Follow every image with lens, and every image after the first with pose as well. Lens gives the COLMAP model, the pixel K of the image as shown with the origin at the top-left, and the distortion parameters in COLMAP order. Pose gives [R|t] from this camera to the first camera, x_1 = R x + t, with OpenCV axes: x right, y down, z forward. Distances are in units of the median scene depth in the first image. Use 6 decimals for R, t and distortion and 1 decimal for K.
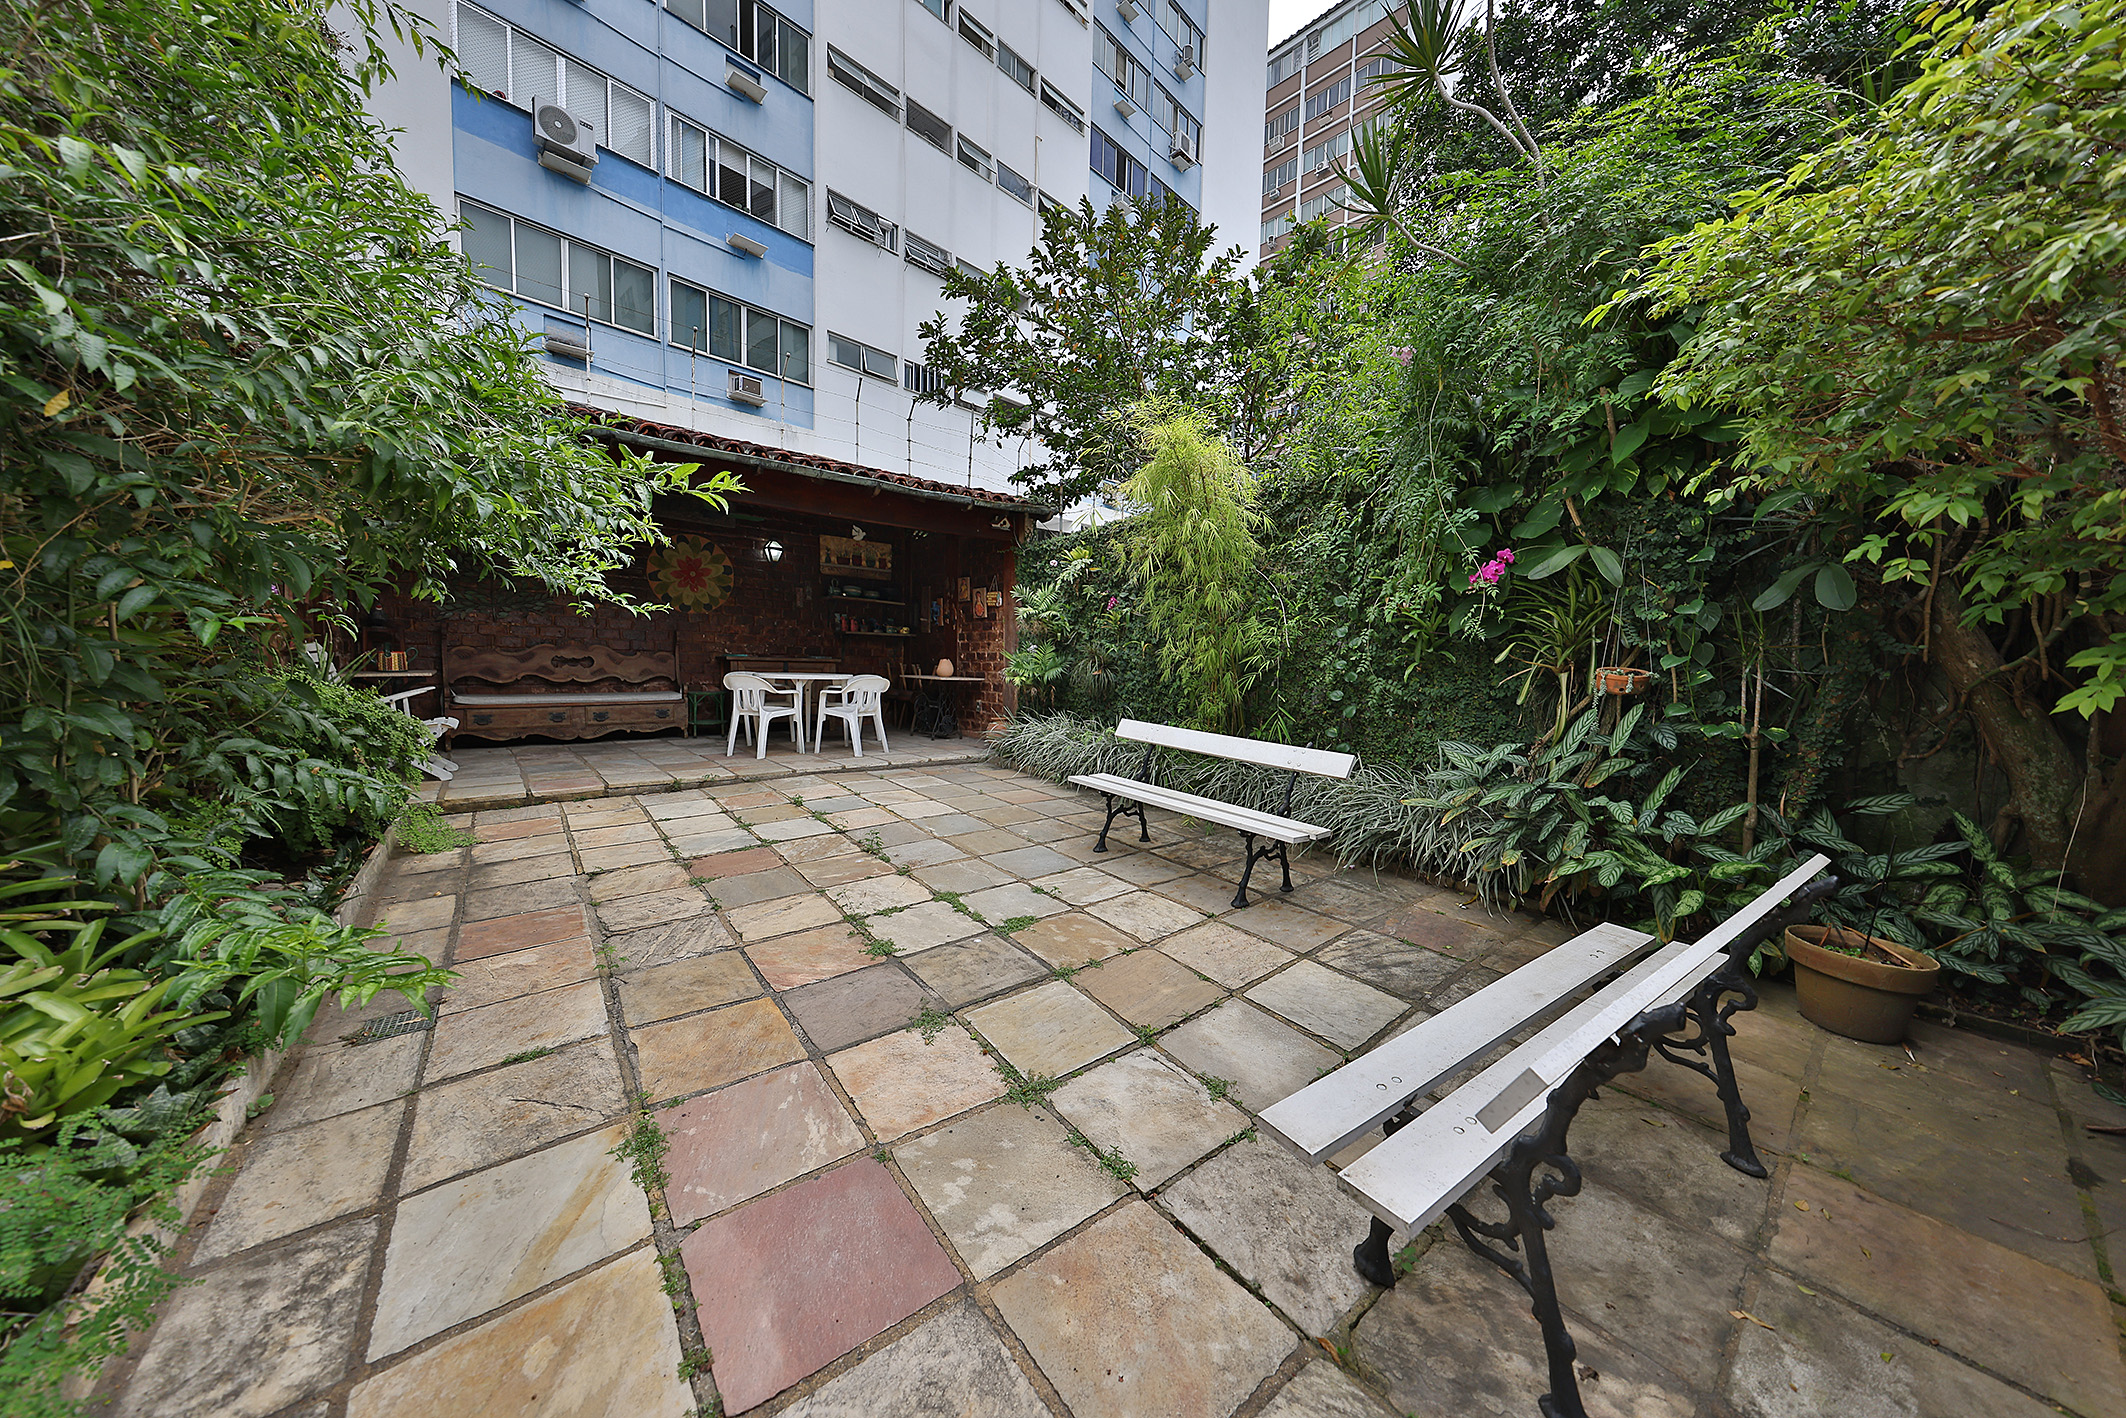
lens RADIAL K [[642.1, 0, 1052.4], [0, 642.1, 697.5], [0, 0, 1]] dist [0.000785, -0.000058]
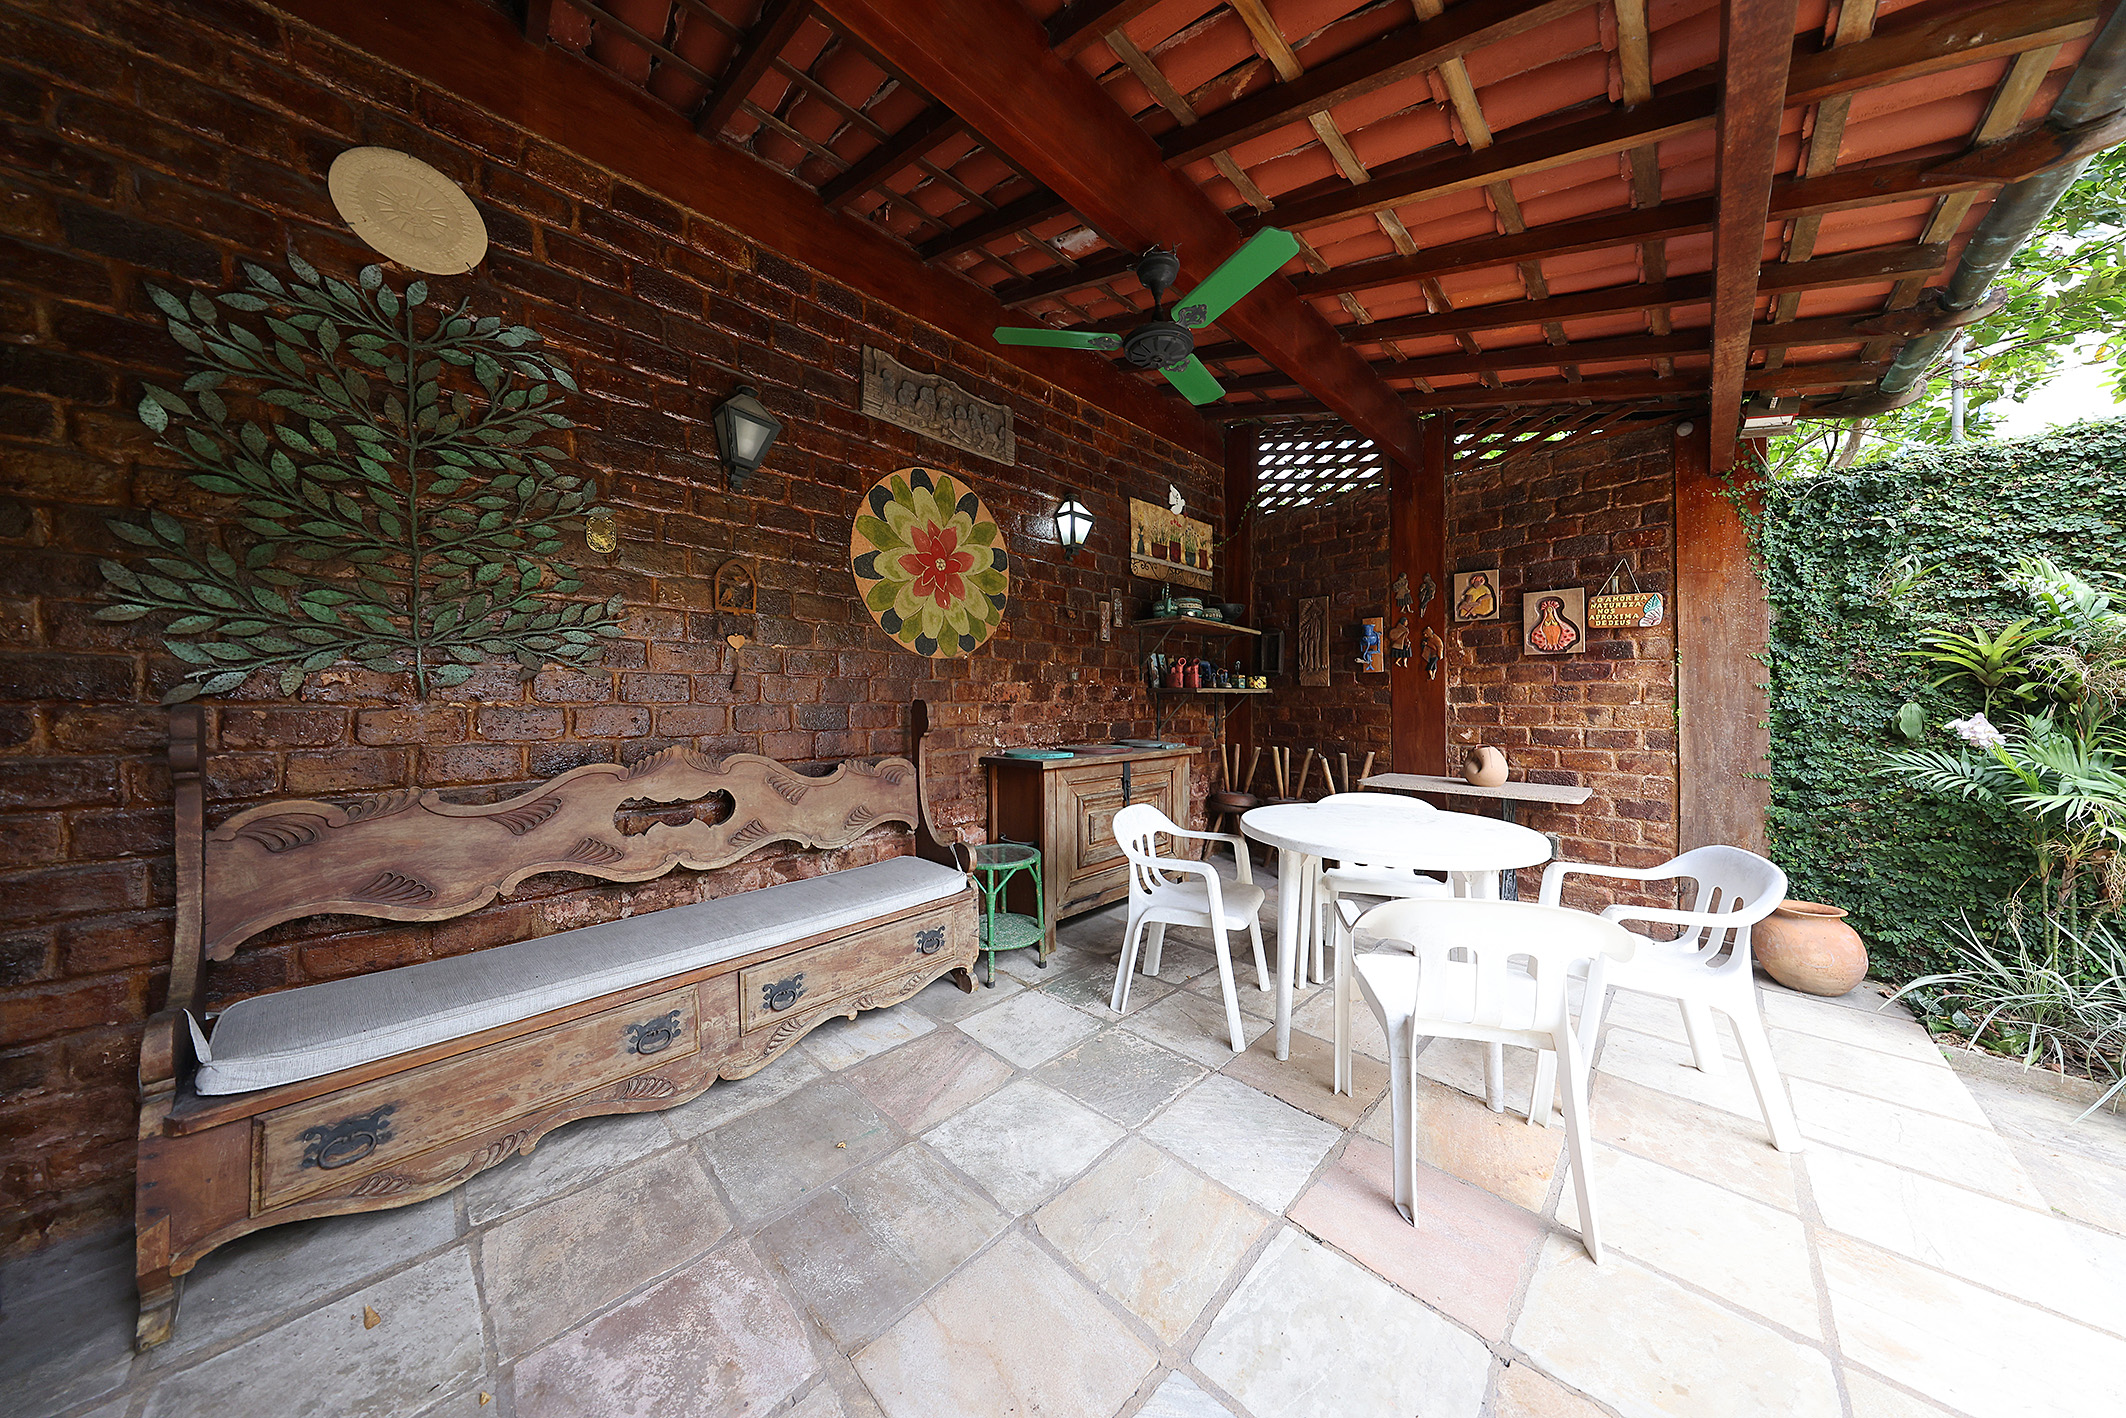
lens RADIAL K [[642.1, 0, 1081.5], [0, 642.1, 698.6], [0, 0, 1]] dist [0.000785, -0.000058]
pose [[0.996676, -0.028707, 0.076247, -0.548864], [0.033464, 0.997523, -0.061866, -0.083437], [-0.074282, 0.064212, 0.995168, 0.637084]]
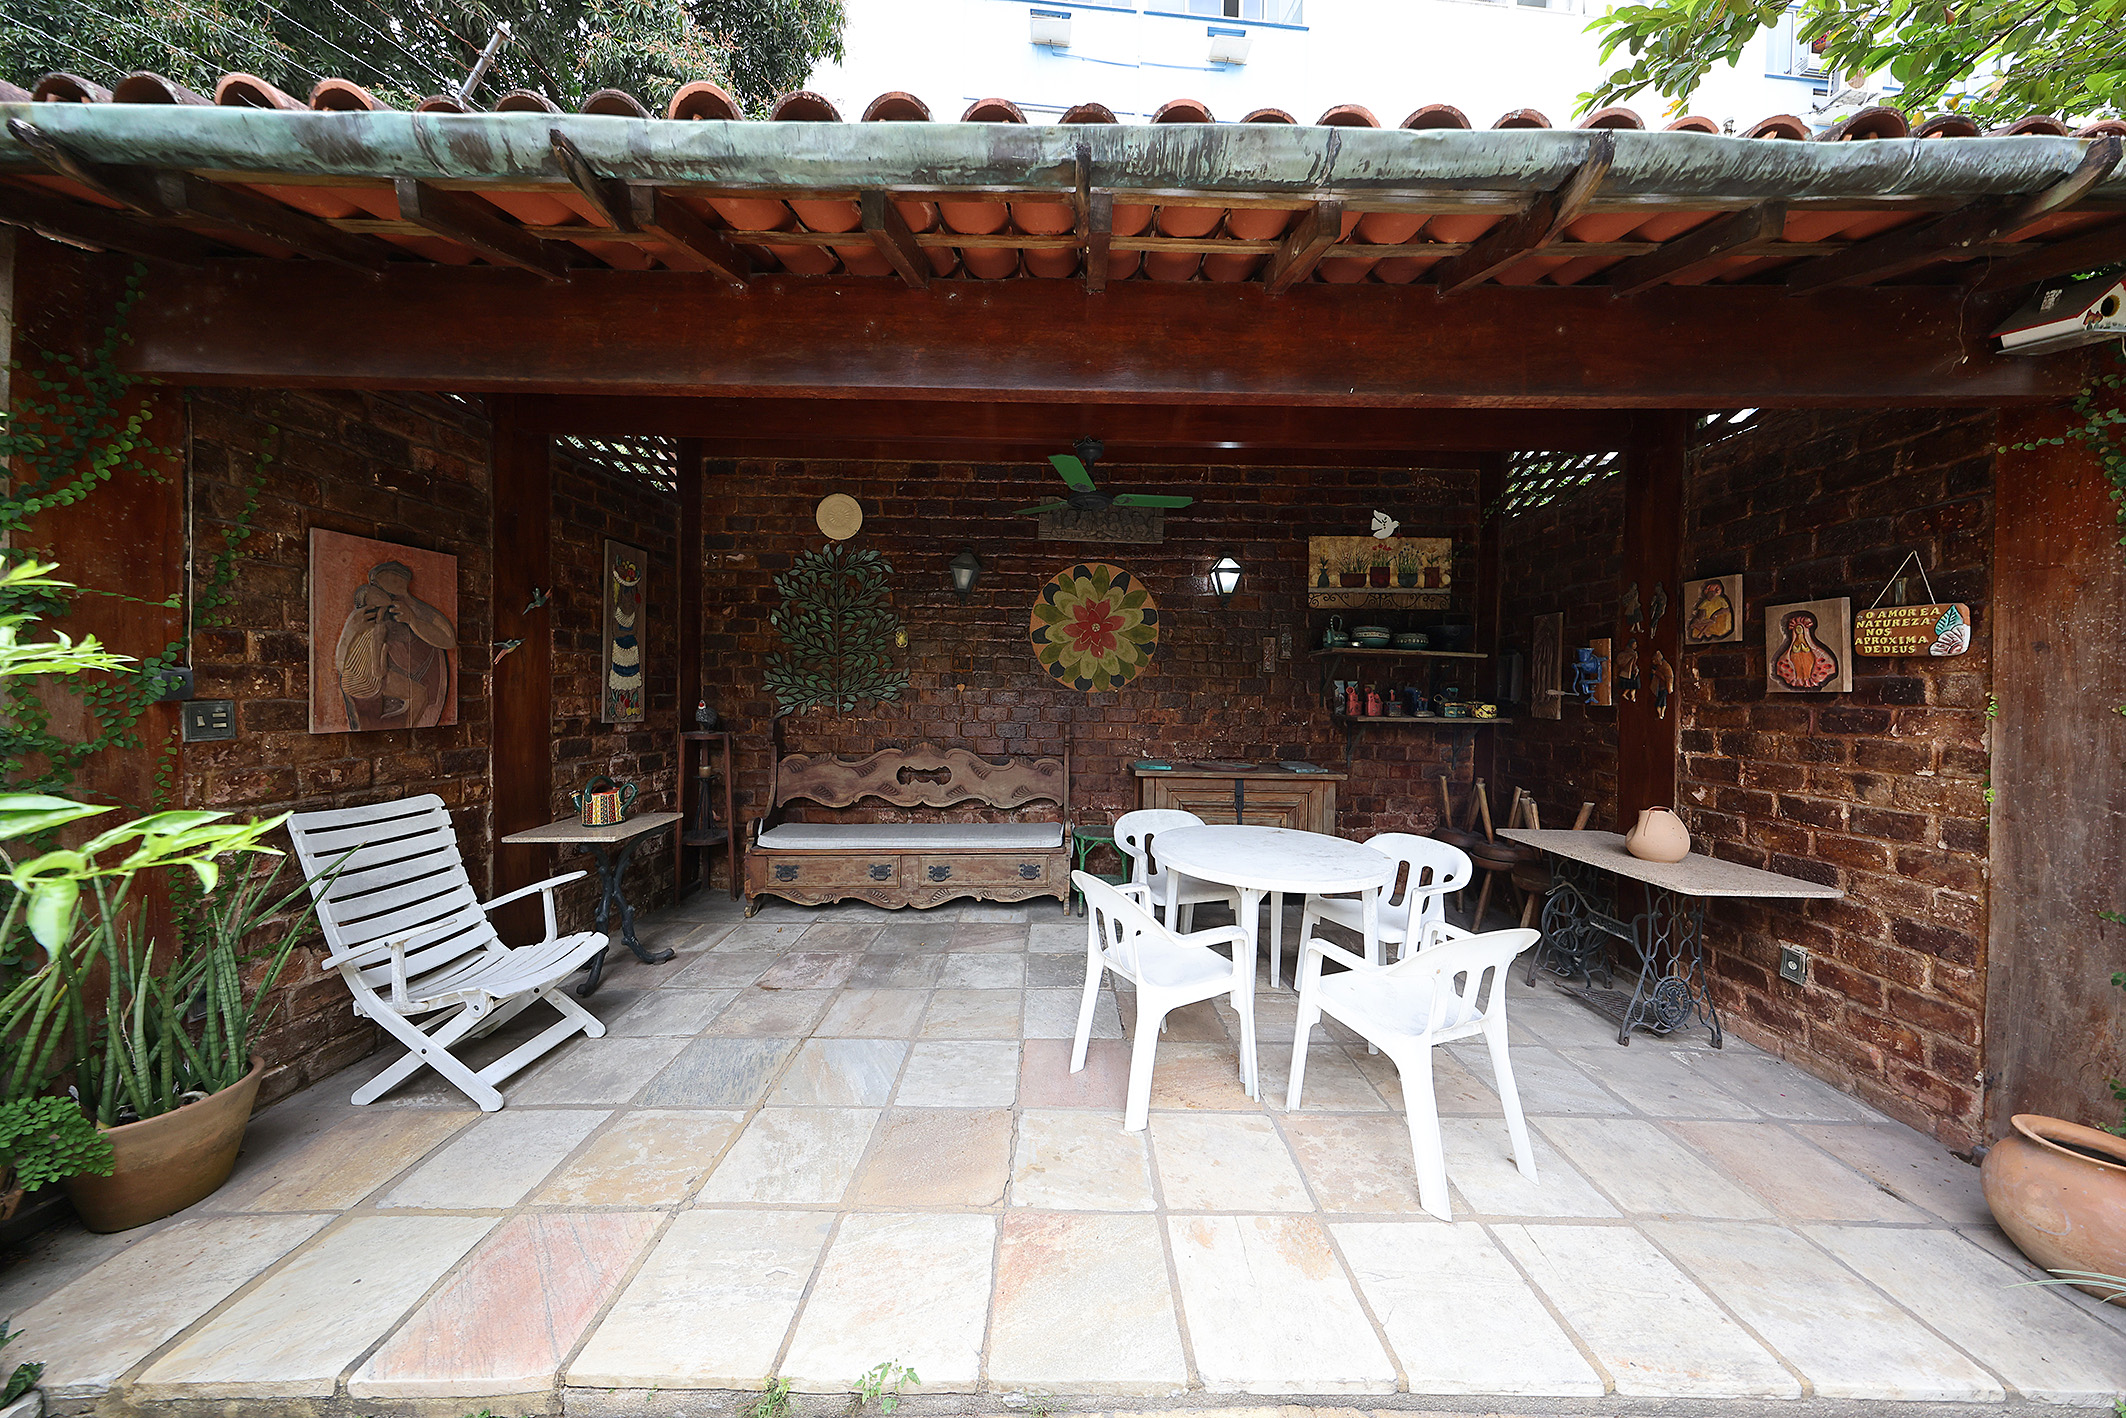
lens RADIAL K [[642.1, 0, 1063.8], [0, 642.1, 703.0], [0, 0, 1]] dist [0.000785, -0.000058]
pose [[0.763134, -0.002770, -0.646234, -0.212061], [-0.037233, 0.998141, -0.048246, -0.099805], [0.645167, 0.060879, 0.761612, 0.575002]]
